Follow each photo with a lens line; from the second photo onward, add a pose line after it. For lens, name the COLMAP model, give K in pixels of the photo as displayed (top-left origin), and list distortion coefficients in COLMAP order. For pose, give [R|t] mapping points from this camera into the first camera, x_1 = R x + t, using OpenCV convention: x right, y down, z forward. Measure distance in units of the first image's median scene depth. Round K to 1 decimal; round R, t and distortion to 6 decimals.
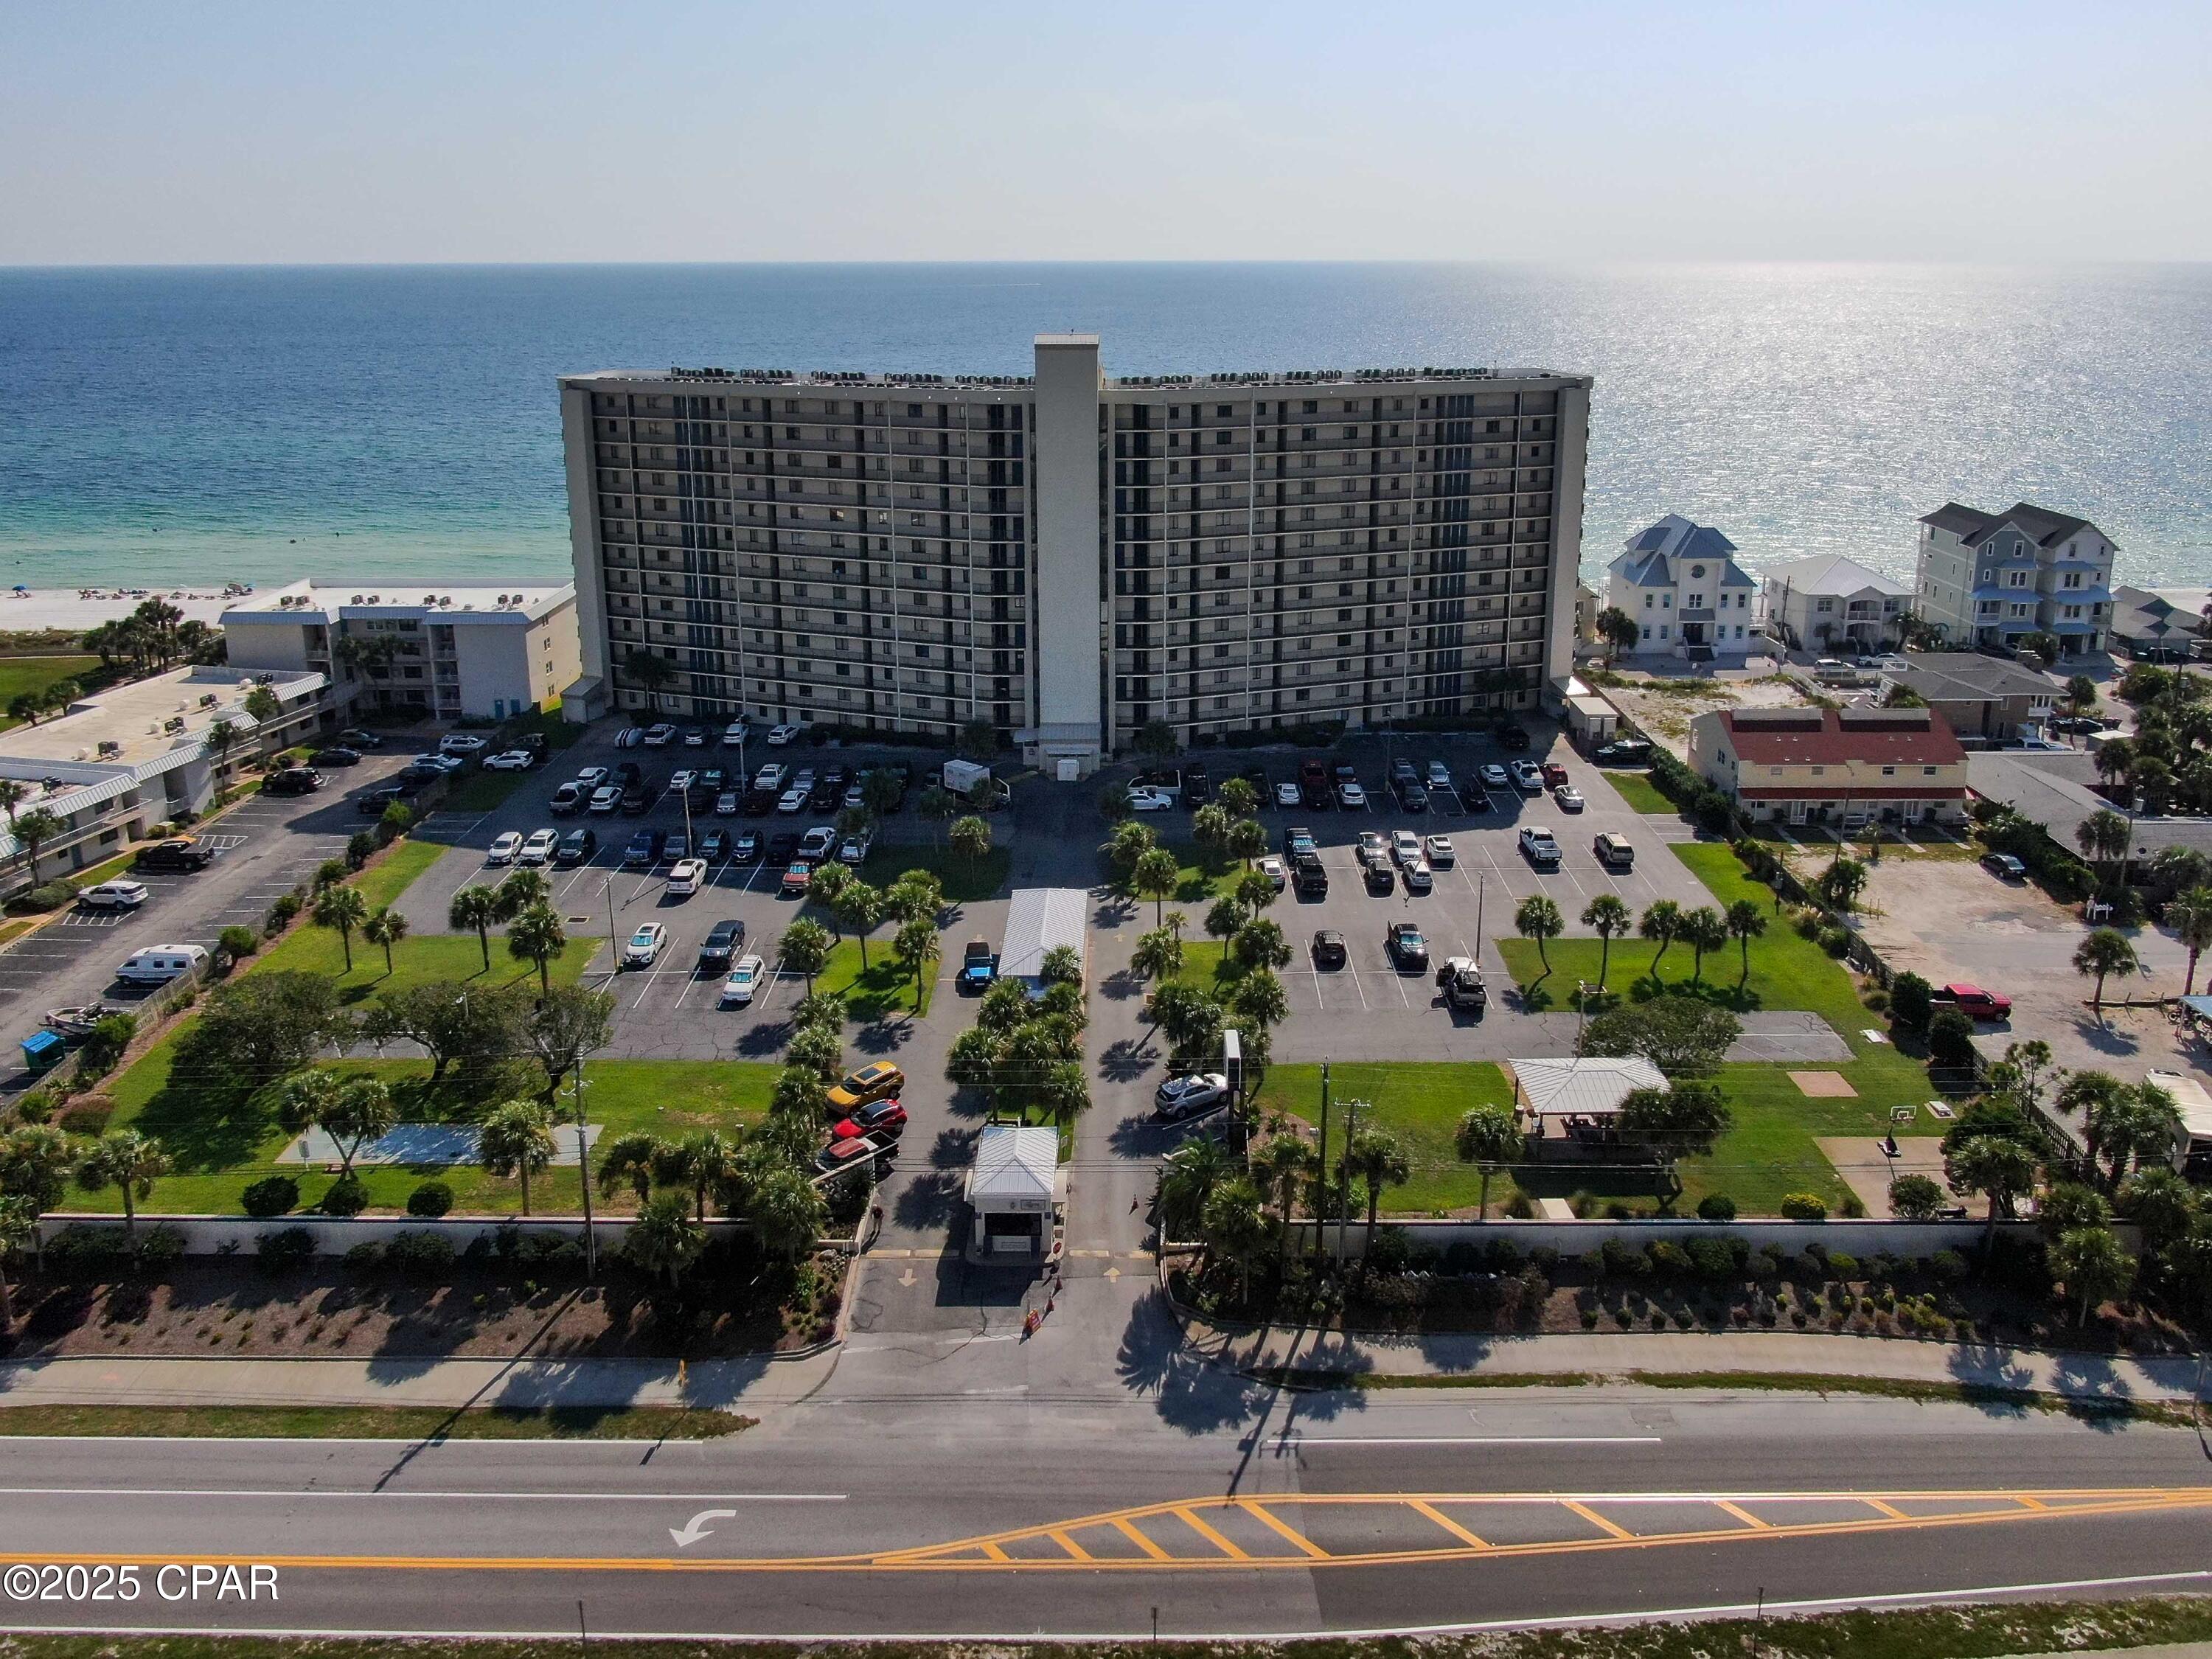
lens RADIAL K [[1658.3, 0, 1120.7], [0, 1658.3, 636.5], [0, 0, 1]] dist [-0.008880, -0.000898]
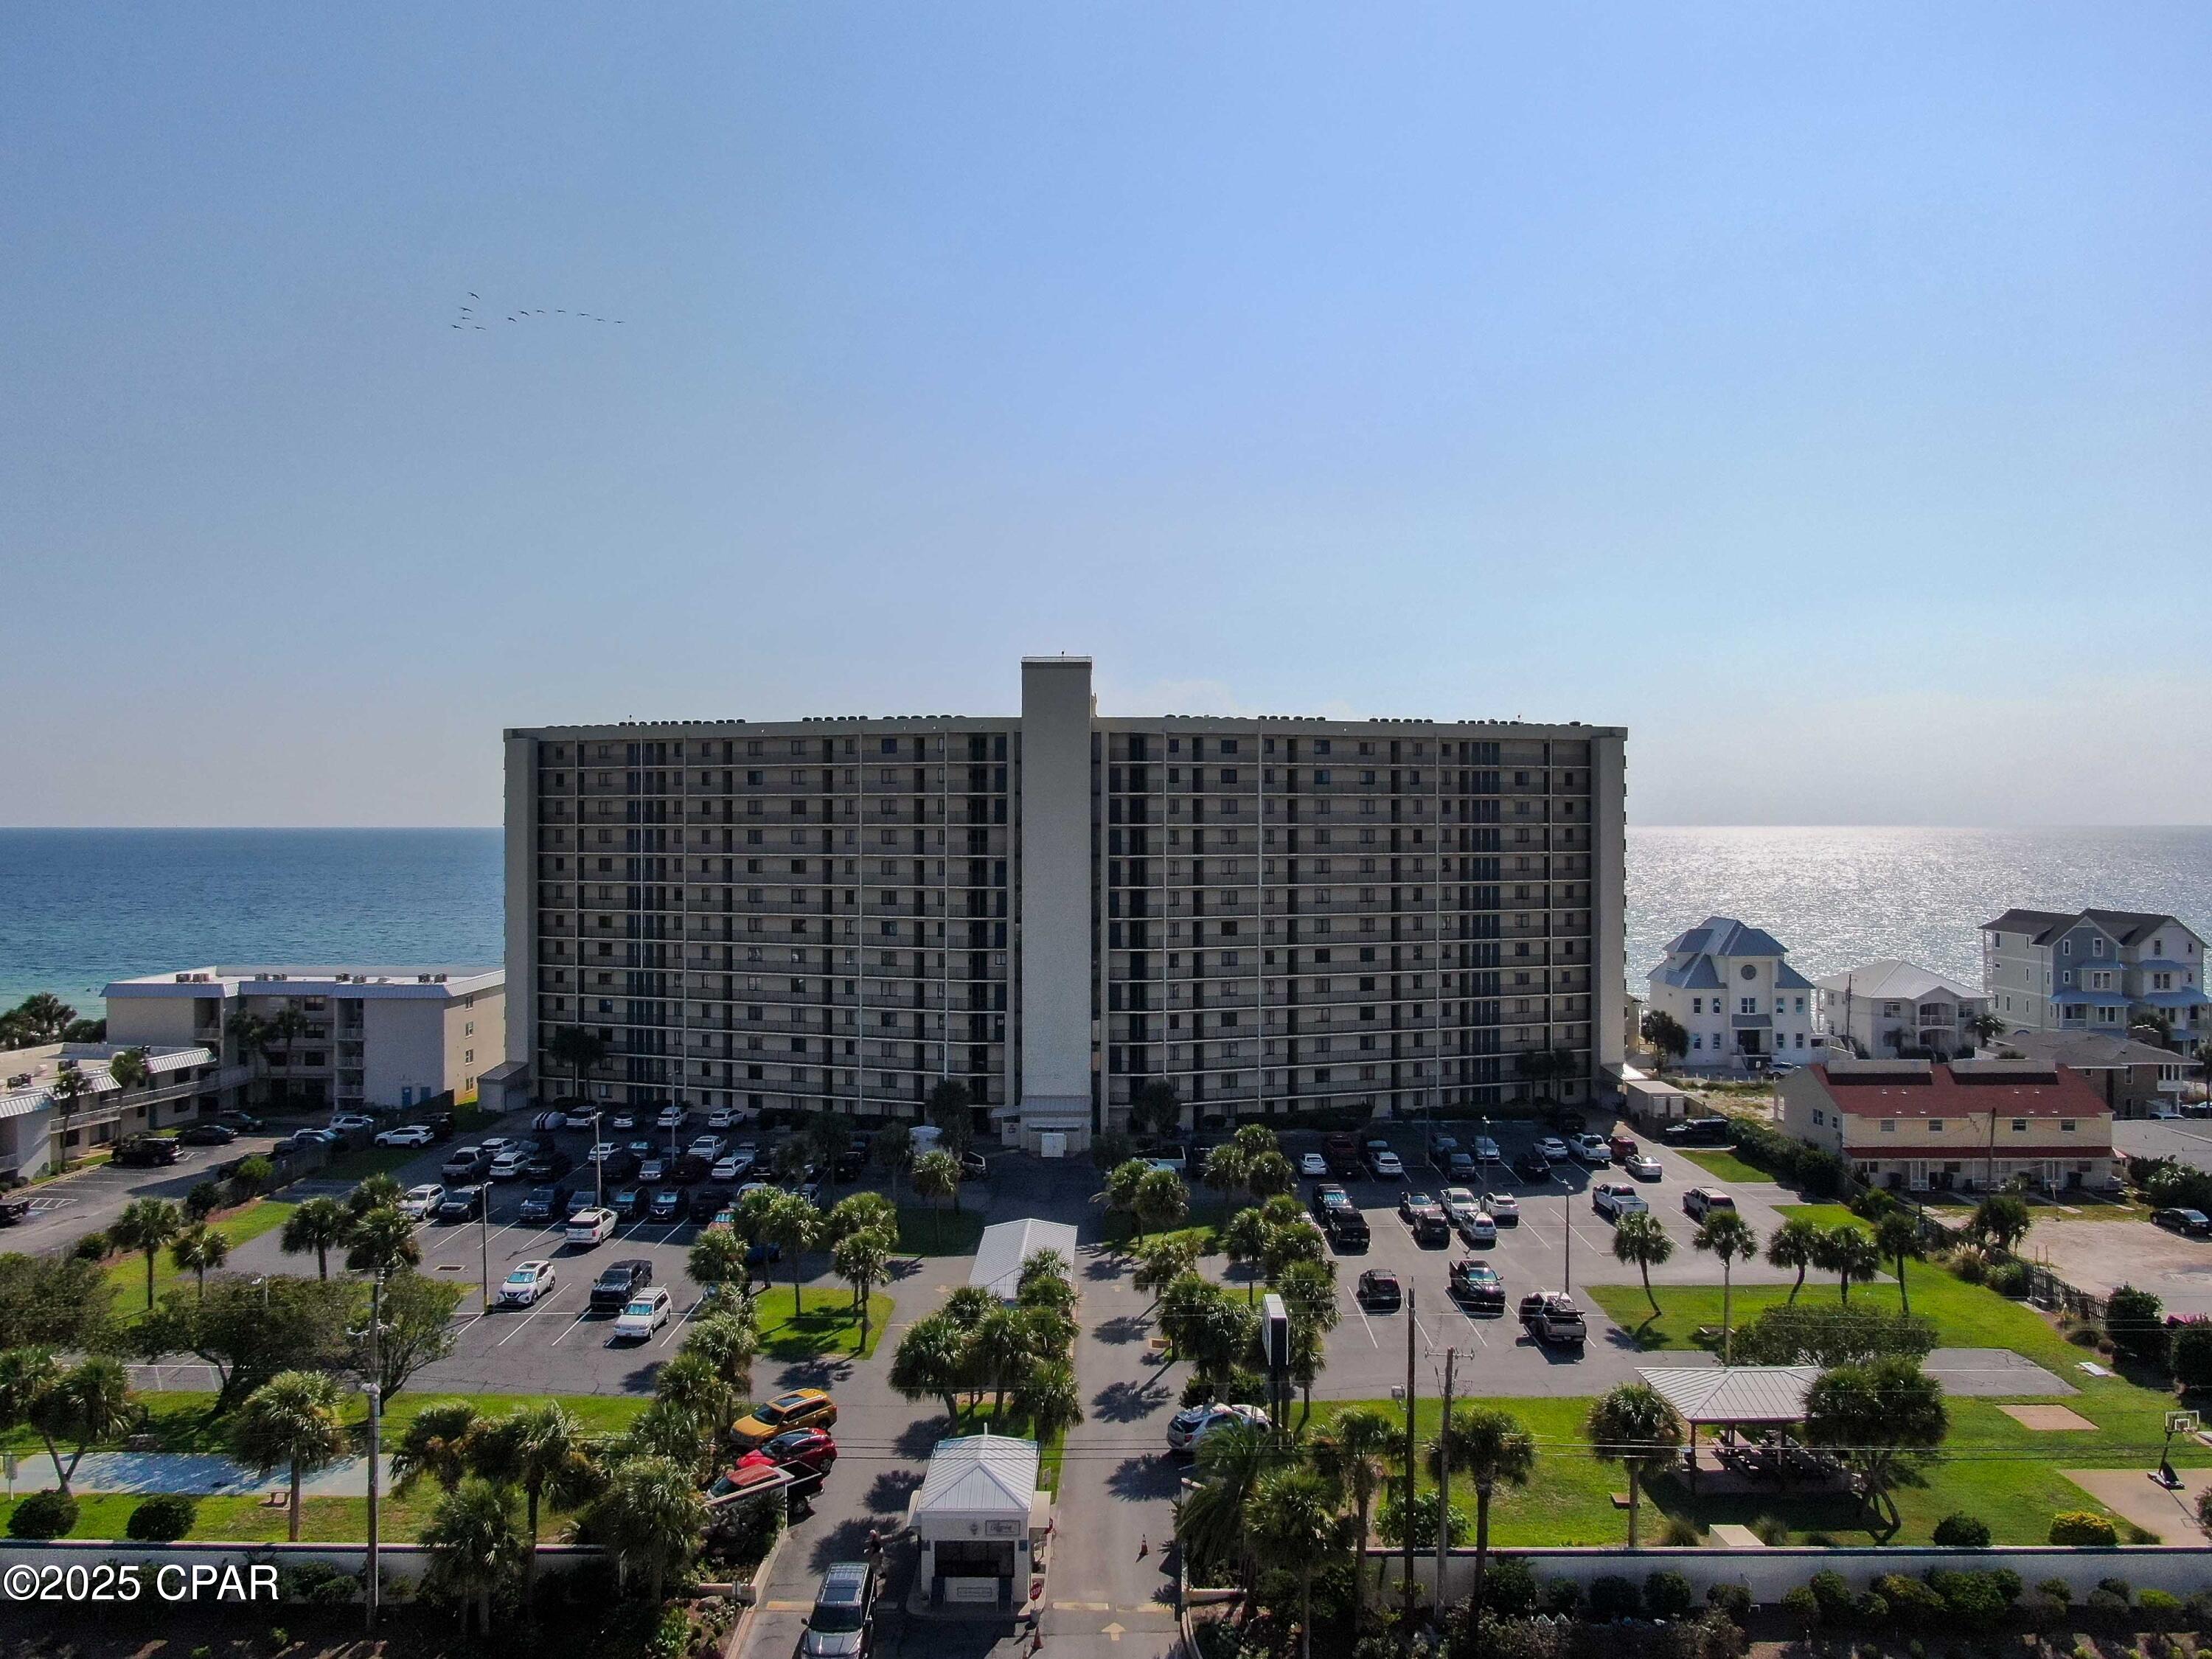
lens RADIAL K [[1663.7, 0, 1104.7], [0, 1663.7, 794.8], [0, 0, 1]] dist [-0.015260, 0.007261]
pose [[0.999998, 0.001052, -0.001468, -0.004190], [-0.001369, 0.971722, -0.236123, 0.103419], [0.001178, 0.236125, 0.971722, 0.116675]]
